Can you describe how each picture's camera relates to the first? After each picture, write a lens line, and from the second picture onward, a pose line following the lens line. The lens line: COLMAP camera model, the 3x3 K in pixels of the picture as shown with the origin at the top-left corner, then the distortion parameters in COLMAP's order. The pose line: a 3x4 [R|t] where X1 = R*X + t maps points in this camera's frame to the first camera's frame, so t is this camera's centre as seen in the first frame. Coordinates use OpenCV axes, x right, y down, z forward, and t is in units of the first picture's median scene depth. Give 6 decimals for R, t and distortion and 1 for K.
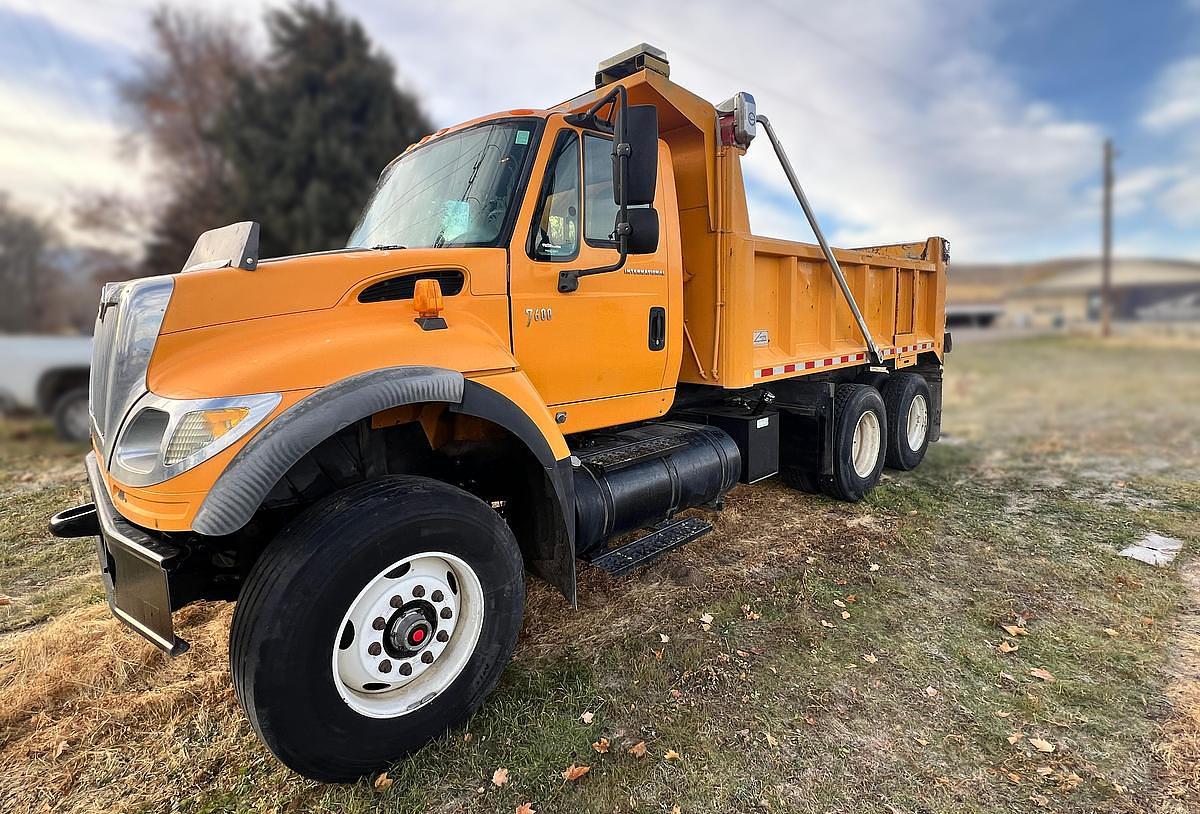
lens RADIAL K [[571.8, 0, 600.7], [0, 571.8, 367.8], [0, 0, 1]] dist [0.002487, -0.000173]
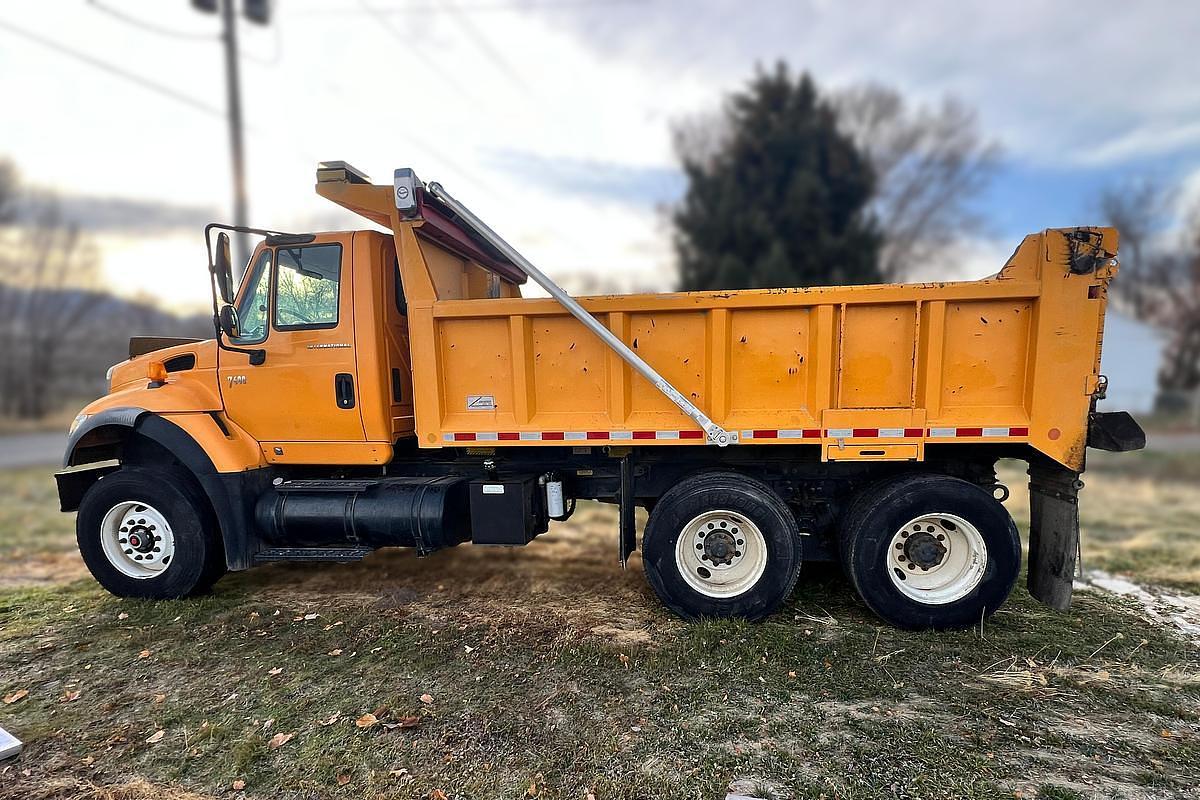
lens RADIAL K [[598.6, 0, 625.5], [0, 598.6, 480.3], [0, 0, 1]] dist [-0.002552, -0.000681]
pose [[0.631605, 0.127036, -0.764812, 2.179060], [-0.067821, 0.991756, 0.108723, -0.085156], [0.772318, -0.016800, 0.635014, 0.926139]]
